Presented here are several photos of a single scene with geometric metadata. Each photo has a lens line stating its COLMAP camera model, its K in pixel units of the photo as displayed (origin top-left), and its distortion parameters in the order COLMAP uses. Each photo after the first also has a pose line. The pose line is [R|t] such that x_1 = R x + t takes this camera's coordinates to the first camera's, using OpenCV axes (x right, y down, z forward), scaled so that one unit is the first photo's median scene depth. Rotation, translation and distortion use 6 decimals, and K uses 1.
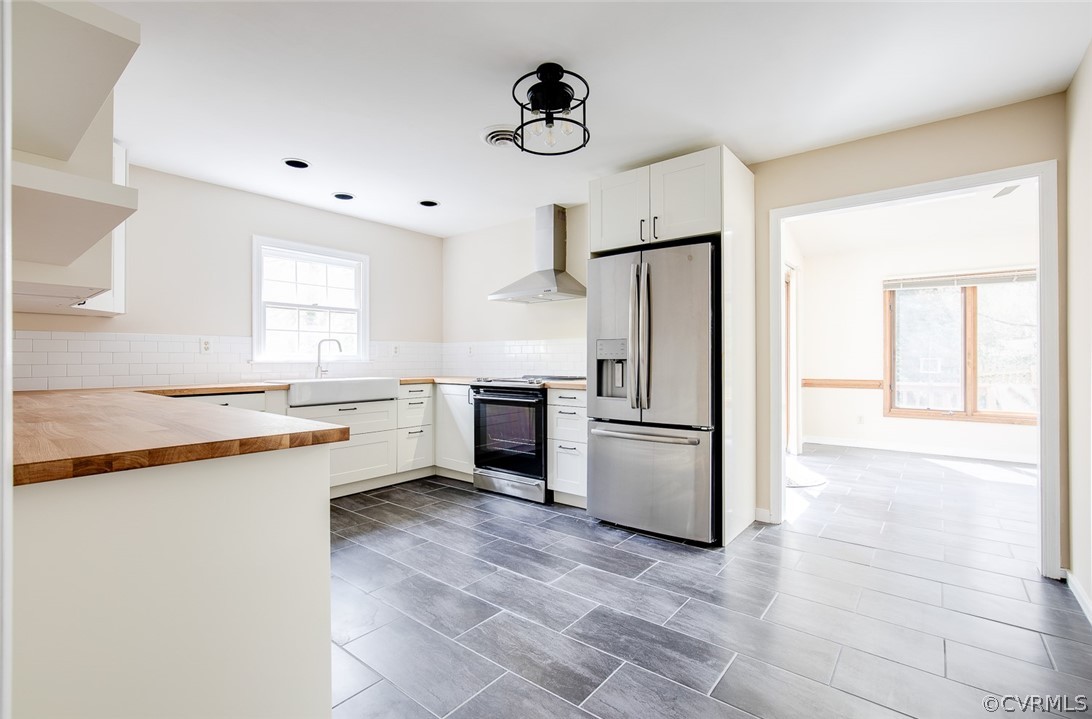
lens RADIAL K [[500.2, 0, 539.1], [0, 500.2, 360.9], [0, 0, 1]] dist [-0.012515, 0.000325]
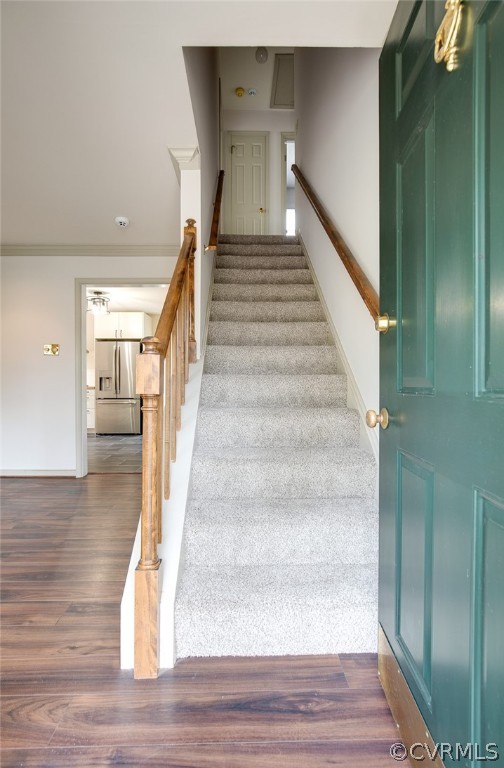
lens RADIAL K [[346.7, 0, 246.5], [0, 346.7, 388.3], [0, 0, 1]] dist [-0.012417, 0.000295]
pose [[0.769298, -0.004489, 0.638874, -0.468797], [0.000577, 0.999980, 0.006331, 0.043756], [-0.638889, -0.004502, 0.769285, -0.983798]]
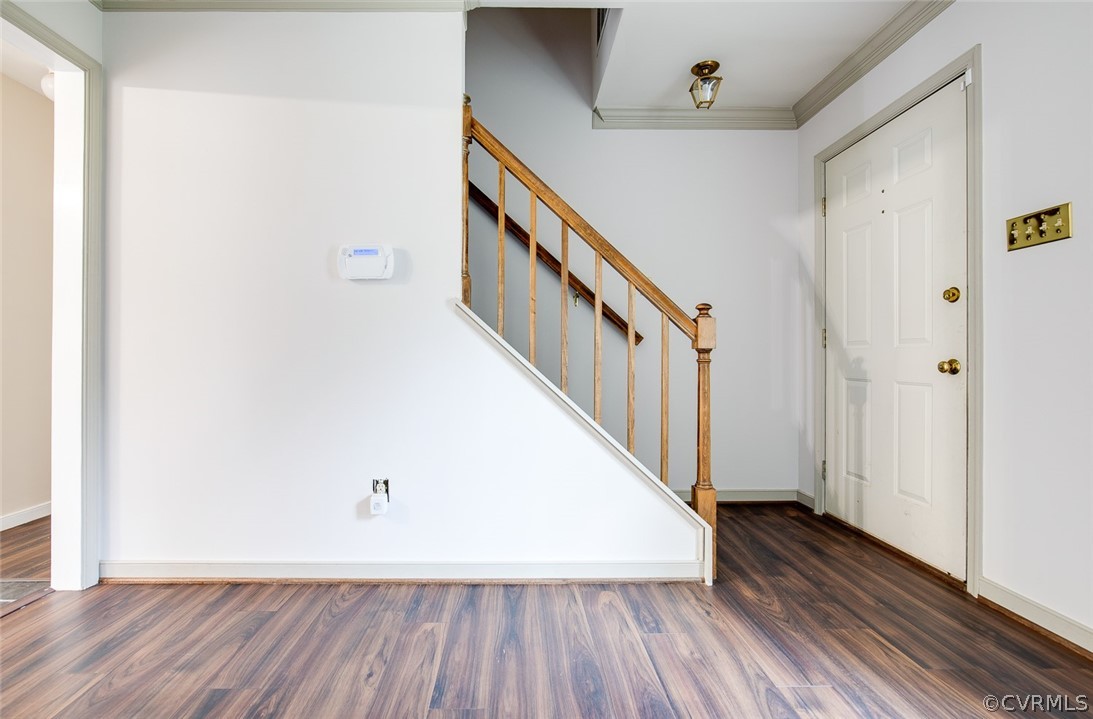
lens RADIAL K [[499.2, 0, 511.6], [0, 499.2, 354.7], [0, 0, 1]] dist [-0.000223, 0.000090]
pose [[-0.629776, 0.006449, 0.776750, -0.651567], [0.006513, 0.999974, -0.003022, 0.055479], [-0.776749, 0.003156, -0.629802, -0.115629]]
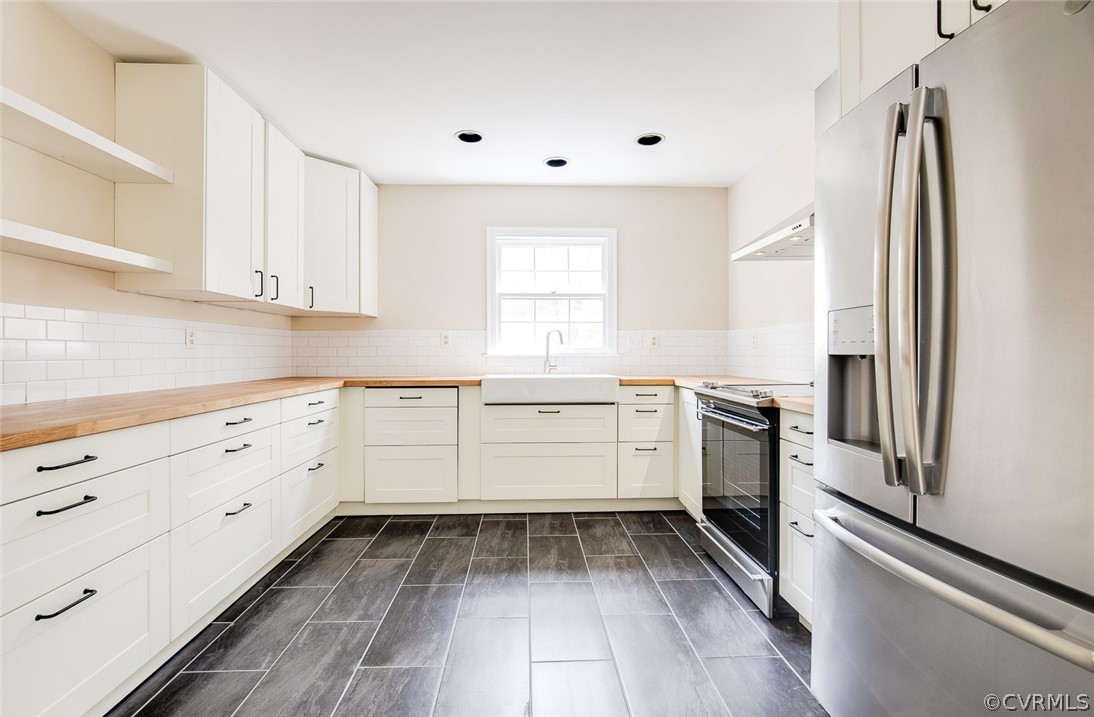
lens RADIAL K [[492.1, 0, 539.2], [0, 492.1, 354.2], [0, 0, 1]] dist [-0.020680, 0.008768]
pose [[0.653795, 0.004249, -0.756659, 0.259608], [-0.002567, 0.999991, 0.003398, -0.004217], [0.756667, -0.000279, 0.653800, 0.487479]]
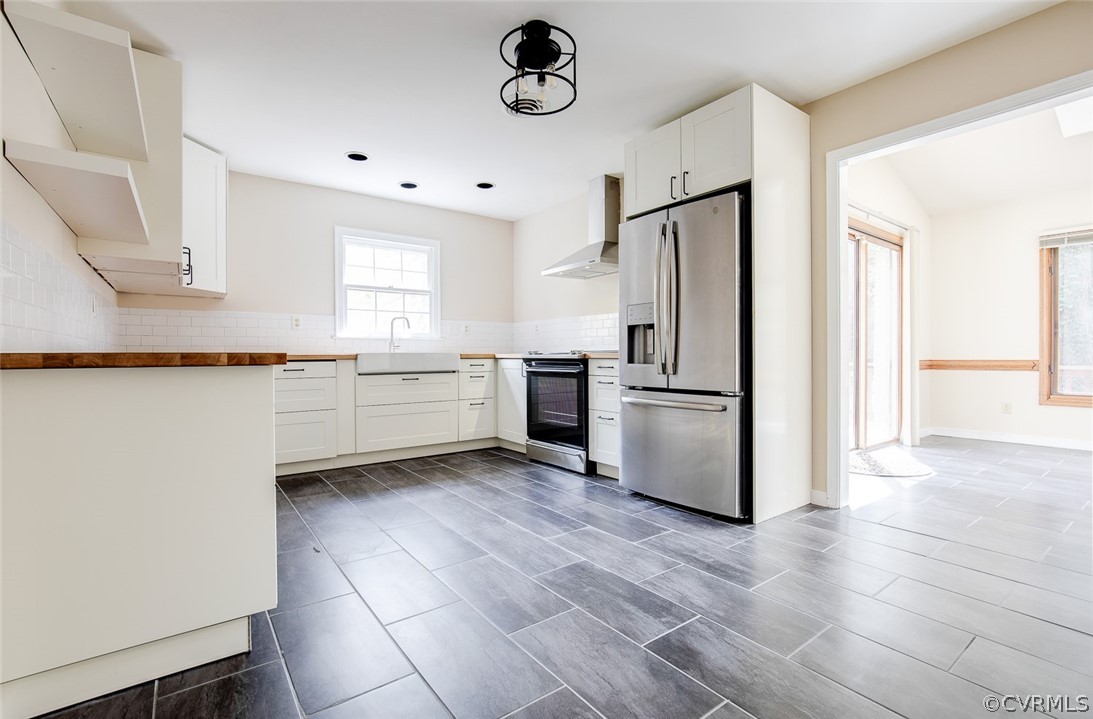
lens RADIAL K [[501.2, 0, 535.2], [0, 501.2, 361.1], [0, 0, 1]] dist [-0.009341, -0.000057]
pose [[0.965957, -0.000790, -0.258702, 0.182274], [0.002837, 0.999968, 0.007540, 0.054622], [0.258688, -0.008017, 0.965928, 0.009898]]
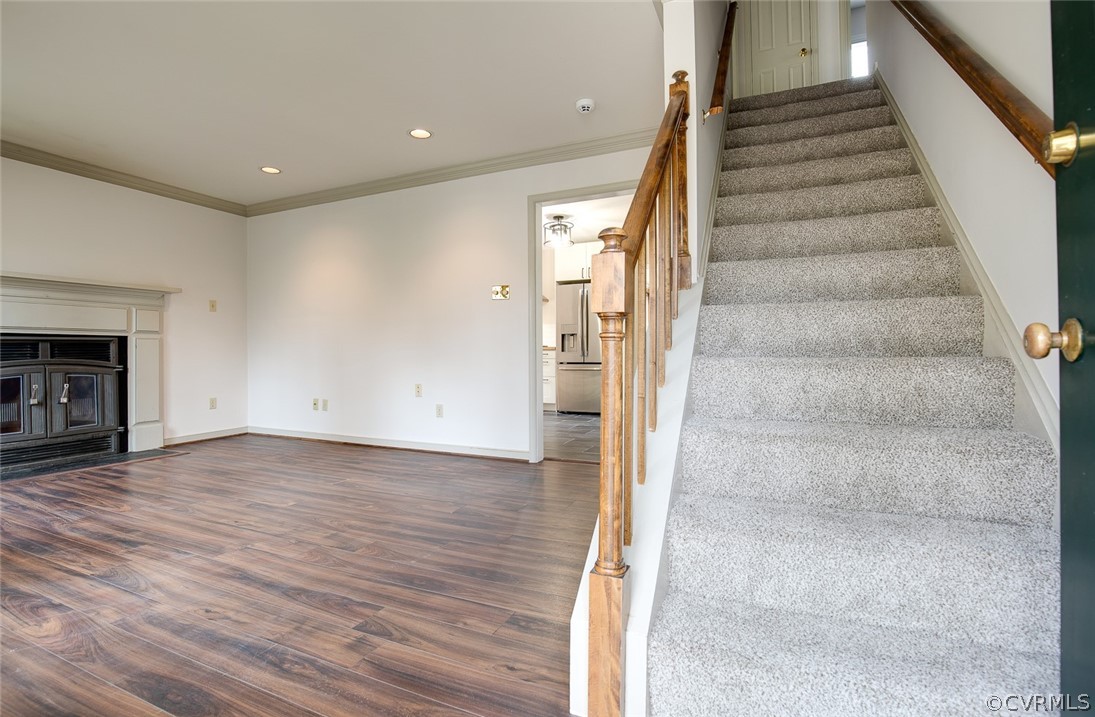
lens RADIAL K [[512.5, 0, 541.1], [0, 512.5, 348.9], [0, 0, 1]] dist [-0.033669, 0.004611]
pose [[0.970321, -0.000588, 0.241818, -0.451501], [0.003387, 0.999932, -0.011156, 0.077447], [-0.241795, 0.011644, 0.970257, -0.977405]]
